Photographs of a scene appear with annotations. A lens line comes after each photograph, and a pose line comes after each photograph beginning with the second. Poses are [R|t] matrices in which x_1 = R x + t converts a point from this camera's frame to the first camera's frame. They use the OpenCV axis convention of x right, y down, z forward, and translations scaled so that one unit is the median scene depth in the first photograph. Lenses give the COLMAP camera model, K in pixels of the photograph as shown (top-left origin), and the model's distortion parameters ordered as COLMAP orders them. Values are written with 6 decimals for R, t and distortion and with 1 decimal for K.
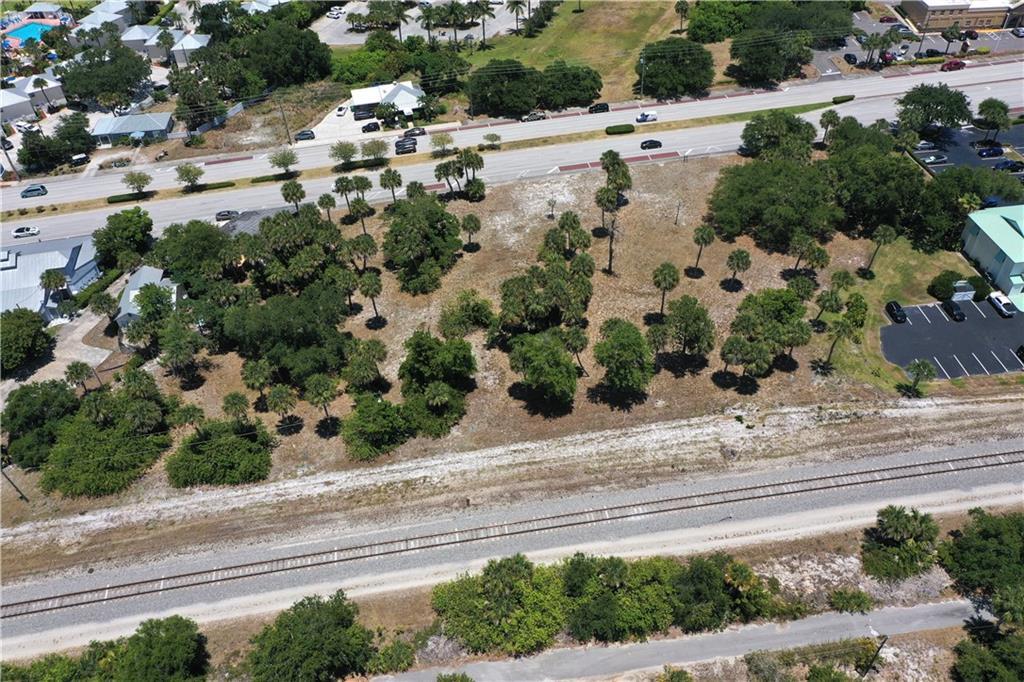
lens RADIAL K [[808.1, 0, 512.3], [0, 808.1, 341.1], [0, 0, 1]] dist [0.007847, 0.004419]
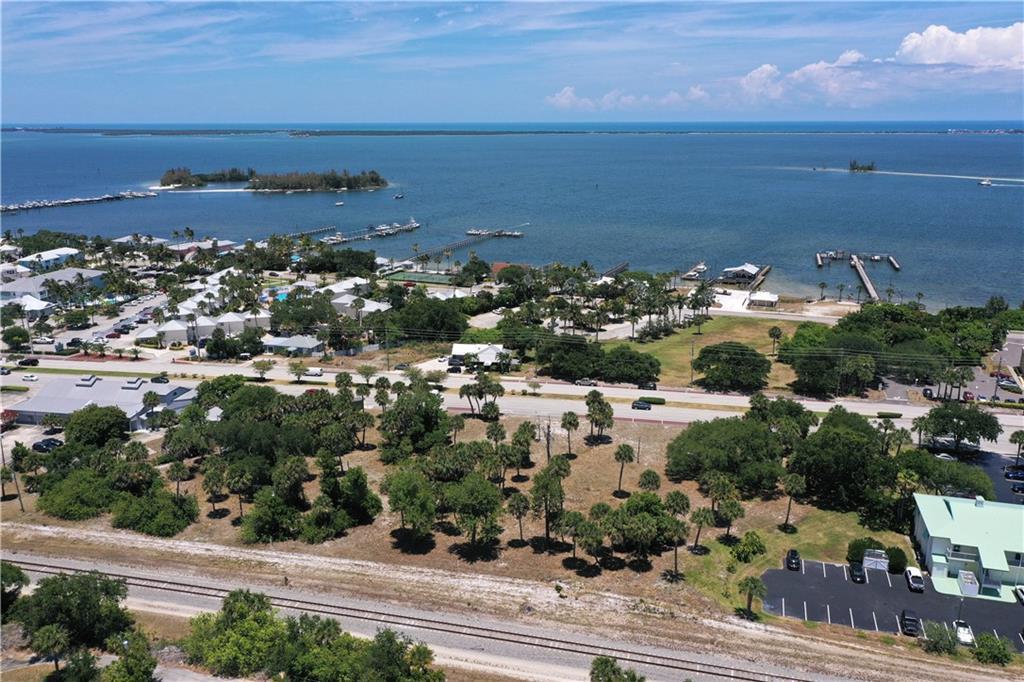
lens RADIAL K [[818.0, 0, 512.5], [0, 818.0, 339.7], [0, 0, 1]] dist [0.010223, 0.003938]
pose [[0.920554, 0.129735, -0.368442, 0.534590], [-0.279629, 0.877472, -0.389681, 0.225479], [0.272742, 0.461749, 0.844038, -0.039030]]
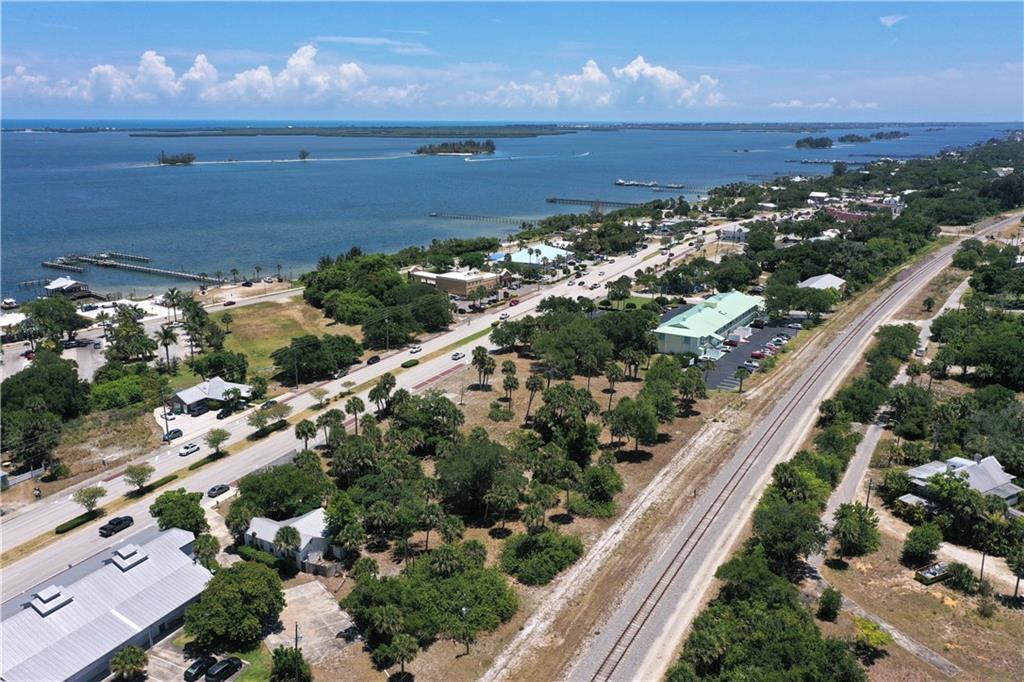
lens RADIAL K [[834.0, 0, 513.0], [0, 834.0, 341.1], [0, 0, 1]] dist [0.010159, 0.003516]
pose [[0.617414, -0.169865, 0.768080, -1.142719], [0.506940, 0.832534, -0.223380, 0.122922], [-0.601508, 0.527288, 0.600129, 0.150951]]
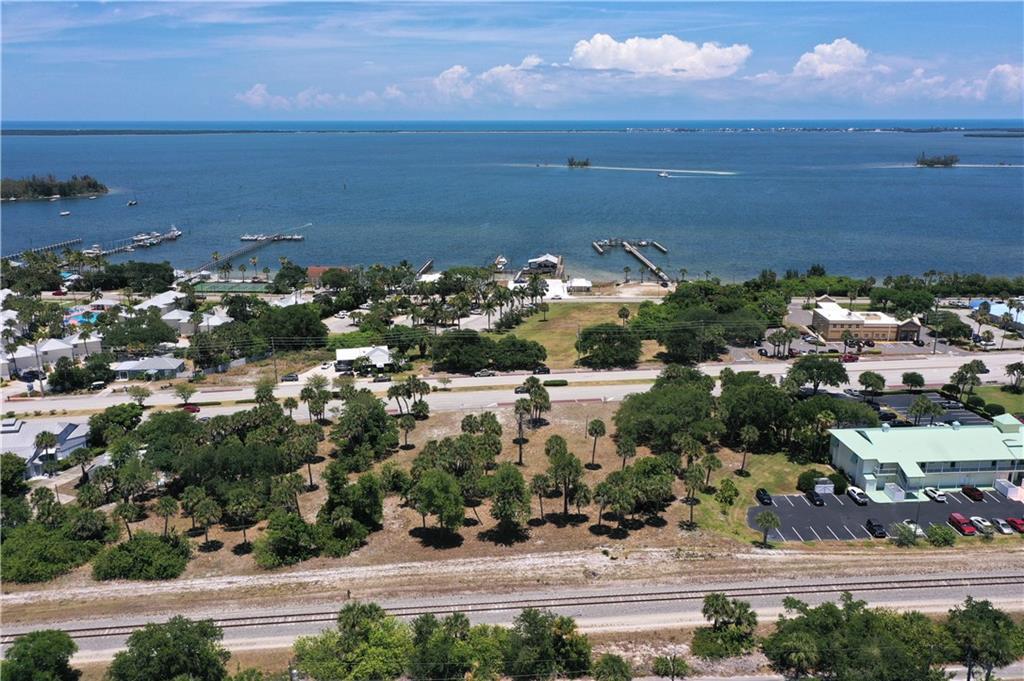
lens RADIAL K [[821.3, 0, 512.4], [0, 821.3, 339.9], [0, 0, 1]] dist [0.010393, 0.004210]
pose [[0.998303, 0.042328, -0.039995, 0.173306], [-0.055757, 0.892935, -0.446719, 0.327501], [0.016805, 0.448191, 0.893780, -0.144440]]
